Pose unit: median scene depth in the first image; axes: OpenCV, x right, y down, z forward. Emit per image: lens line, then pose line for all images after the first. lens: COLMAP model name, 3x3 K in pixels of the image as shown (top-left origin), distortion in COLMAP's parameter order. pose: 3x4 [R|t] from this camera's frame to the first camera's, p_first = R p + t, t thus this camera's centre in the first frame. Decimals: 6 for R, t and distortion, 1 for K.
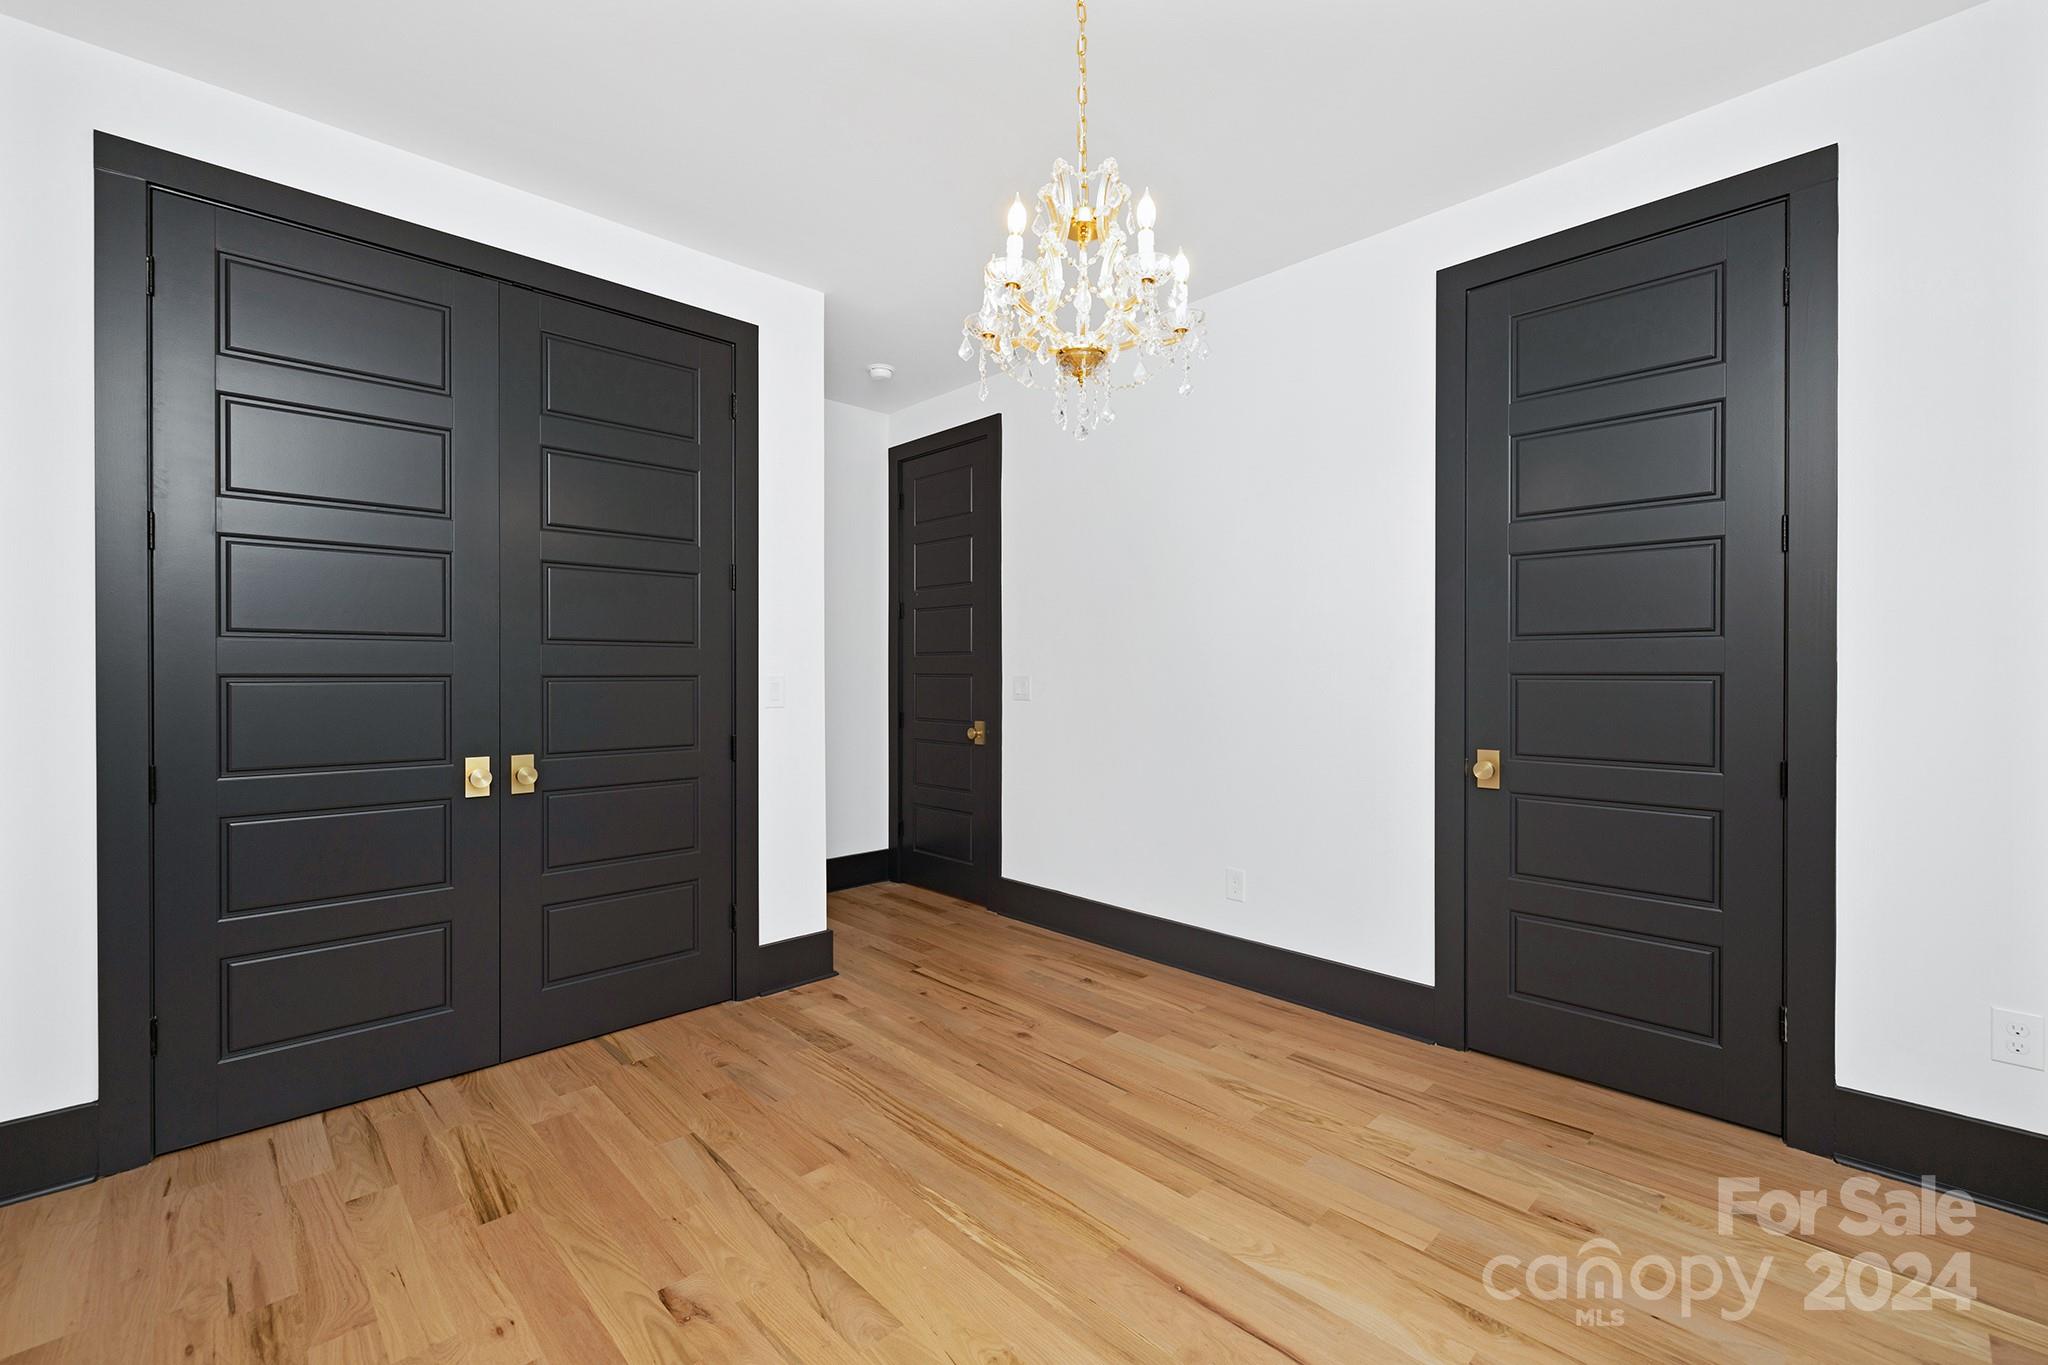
lens RADIAL K [[860.7, 0, 1024.5], [0, 860.7, 674.2], [0, 0, 1]] dist [0.004281, -0.000654]
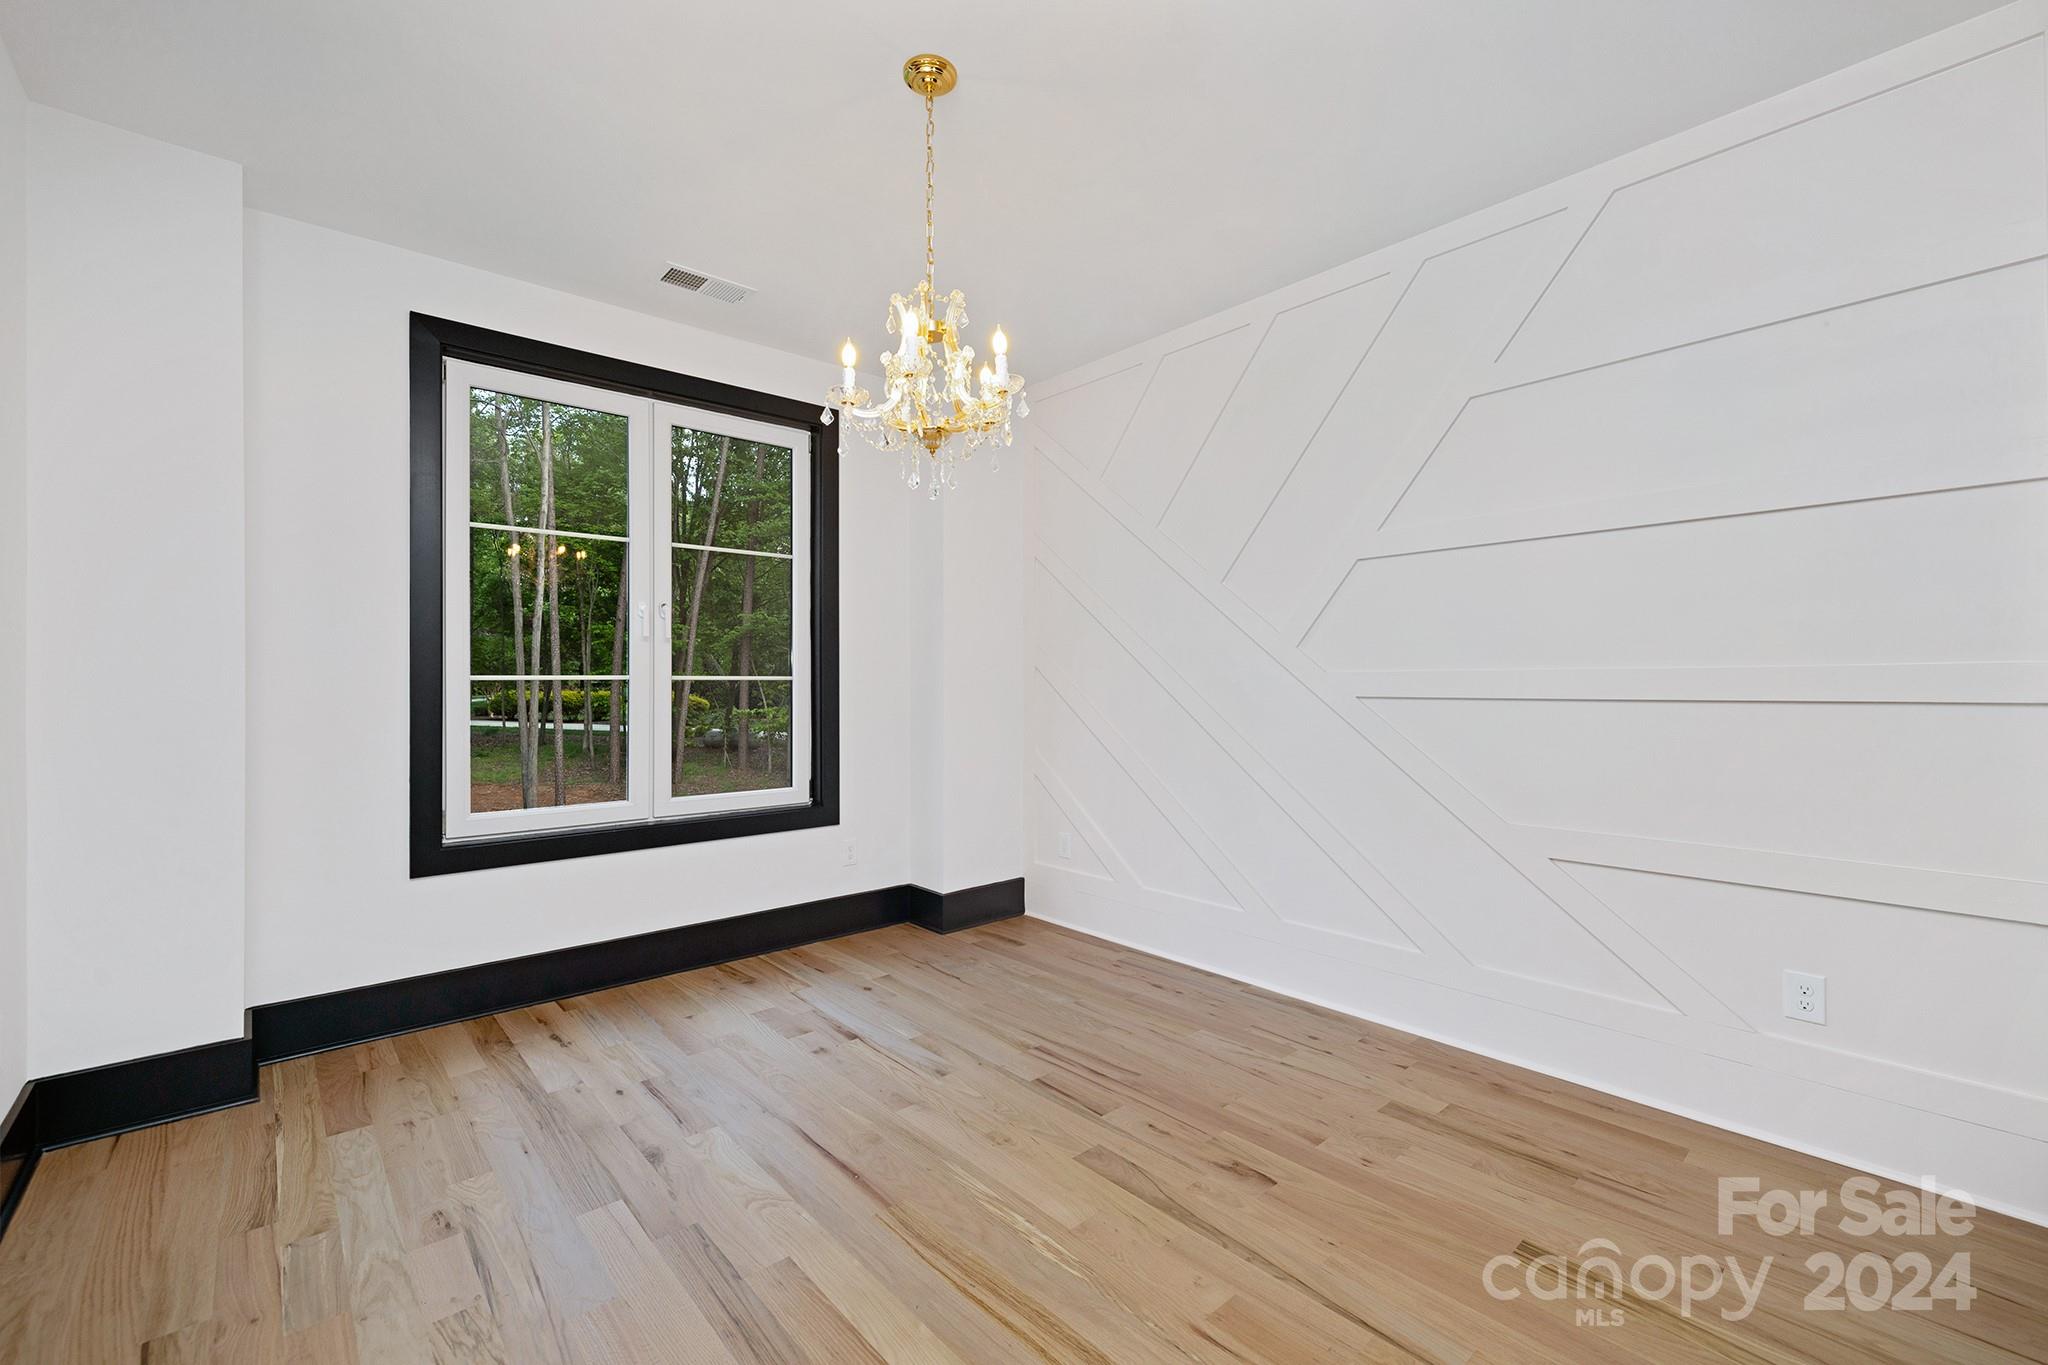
lens RADIAL K [[860.7, 0, 1016.7], [0, 860.7, 679.4], [0, 0, 1]] dist [0.004281, -0.000654]
pose [[-0.998769, 0.004797, 0.049375, -0.107371], [0.004855, 0.999988, 0.001055, -0.005188], [-0.049369, 0.001293, -0.998780, 2.051542]]
